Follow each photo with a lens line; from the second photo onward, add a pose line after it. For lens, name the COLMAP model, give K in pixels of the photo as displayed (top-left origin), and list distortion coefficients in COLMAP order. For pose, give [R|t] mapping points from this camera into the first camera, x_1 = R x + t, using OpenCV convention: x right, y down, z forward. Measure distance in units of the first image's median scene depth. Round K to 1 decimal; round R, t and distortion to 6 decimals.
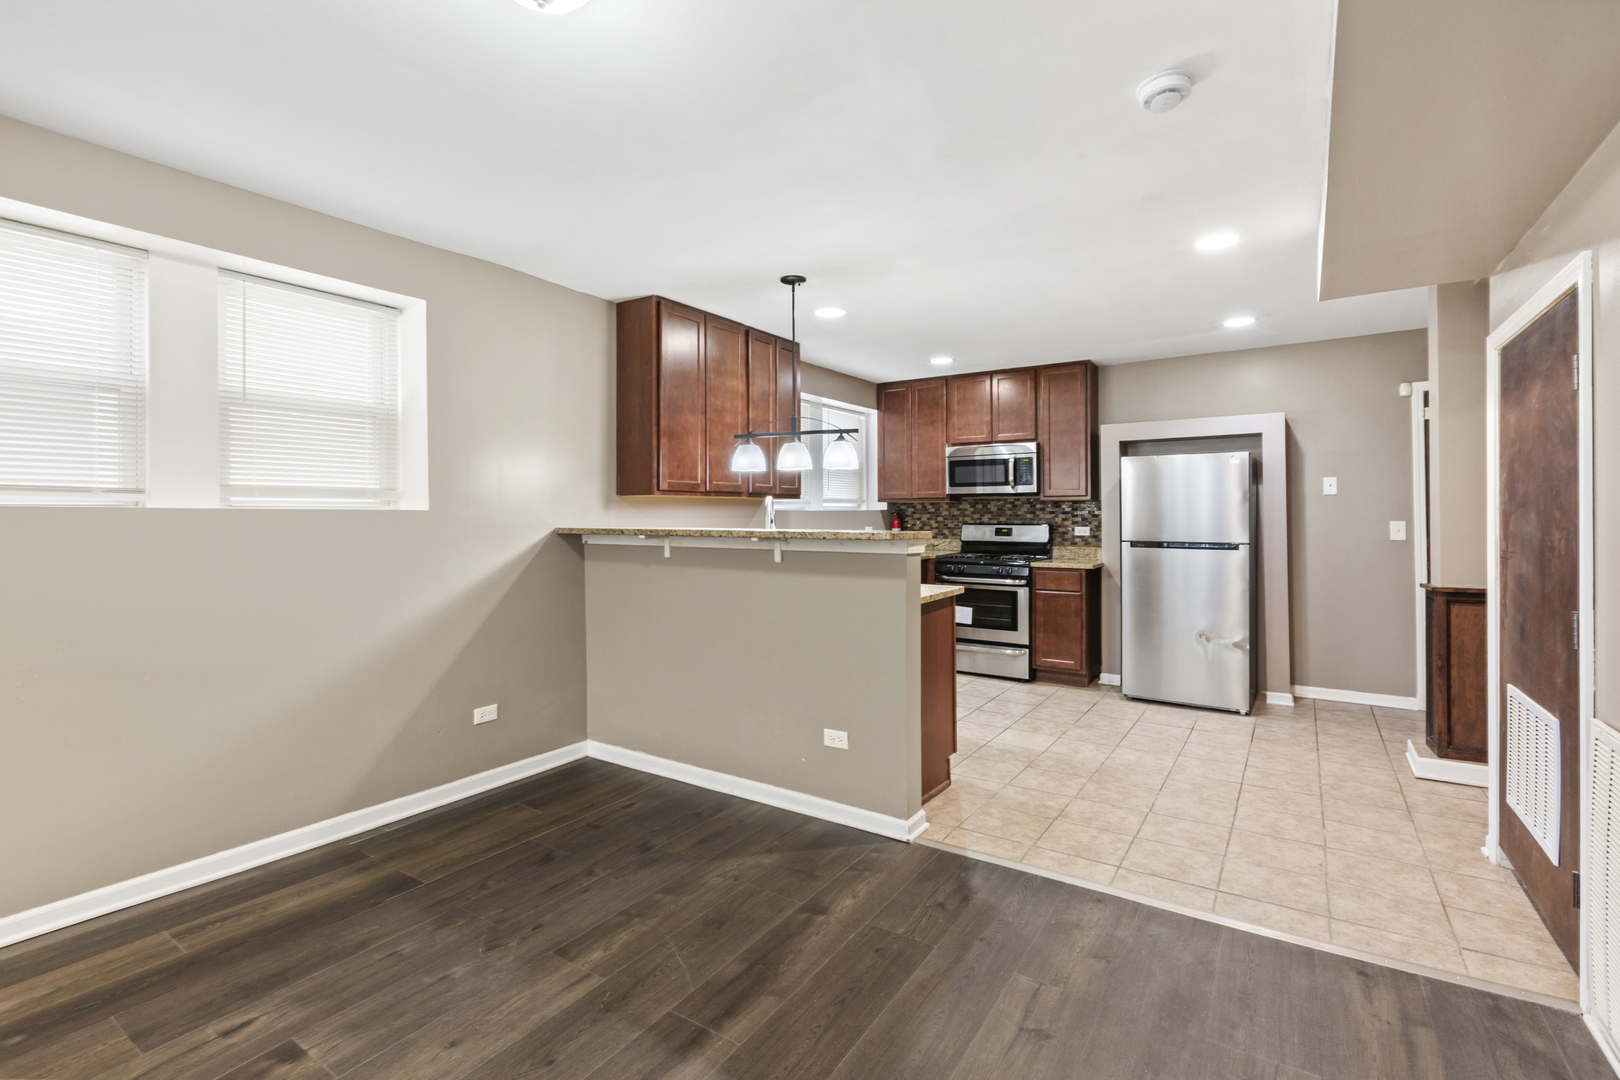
lens RADIAL K [[739.6, 0, 794.5], [0, 739.6, 499.1], [0, 0, 1]] dist [0.002346, 0.000796]
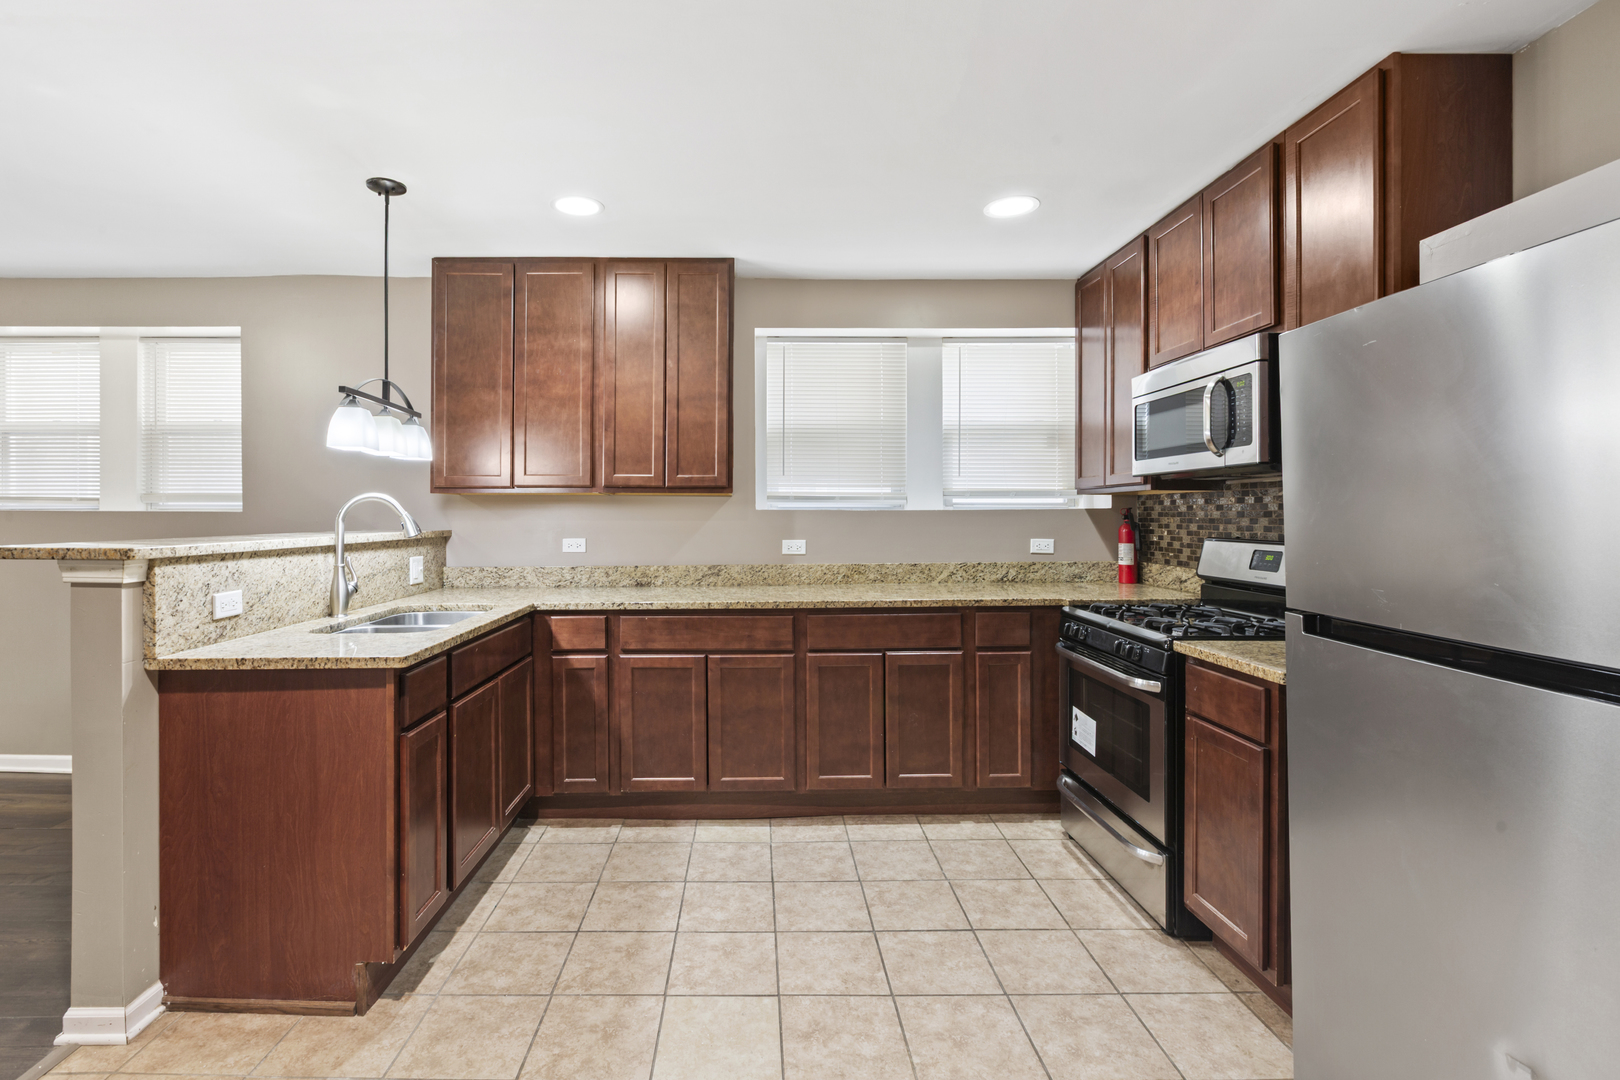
lens RADIAL K [[739.6, 0, 727.4], [0, 739.6, 505.4], [0, 0, 1]] dist [0.002346, 0.000796]
pose [[0.559086, -0.007178, -0.829079, 0.582230], [0.014576, 0.999893, 0.001173, 0.010309], [0.828982, -0.012740, 0.559130, 0.656259]]
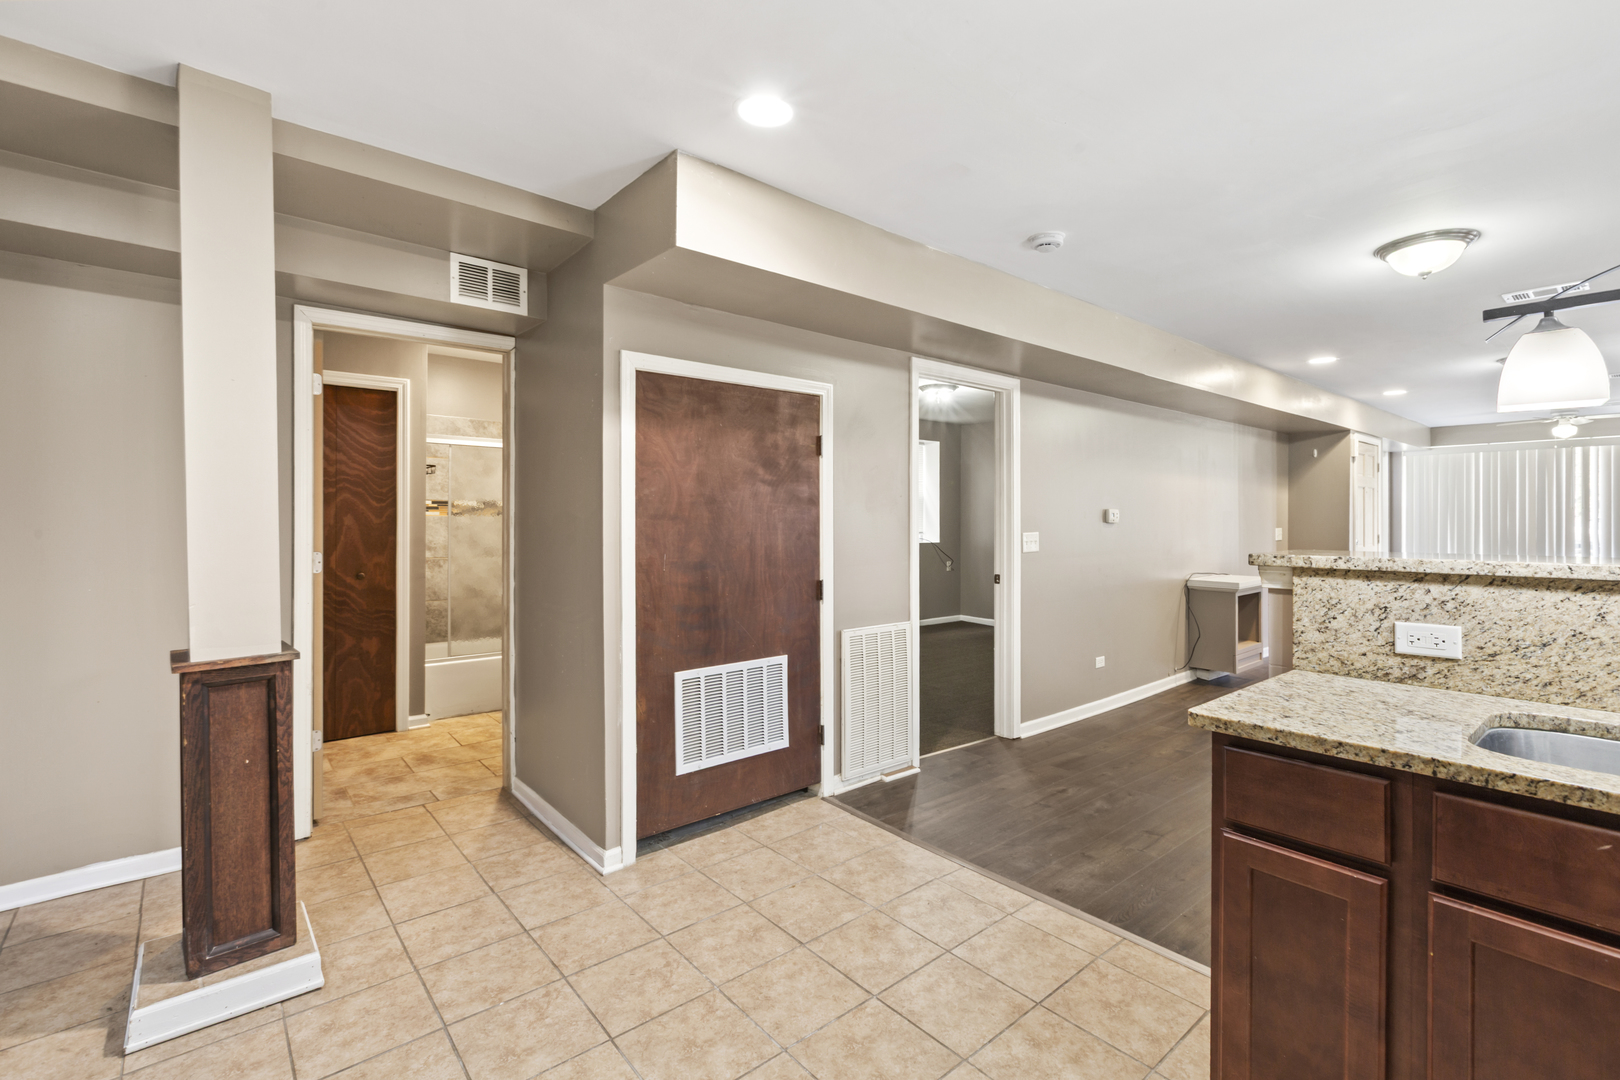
lens RADIAL K [[739.6, 0, 814.6], [0, 739.6, 523.4], [0, 0, 1]] dist [0.002346, 0.000796]
pose [[-0.965555, -0.000489, 0.260200, 0.234570], [-0.006035, 0.999771, -0.020517, 0.020592], [-0.260131, -0.021381, -0.965337, 1.055016]]
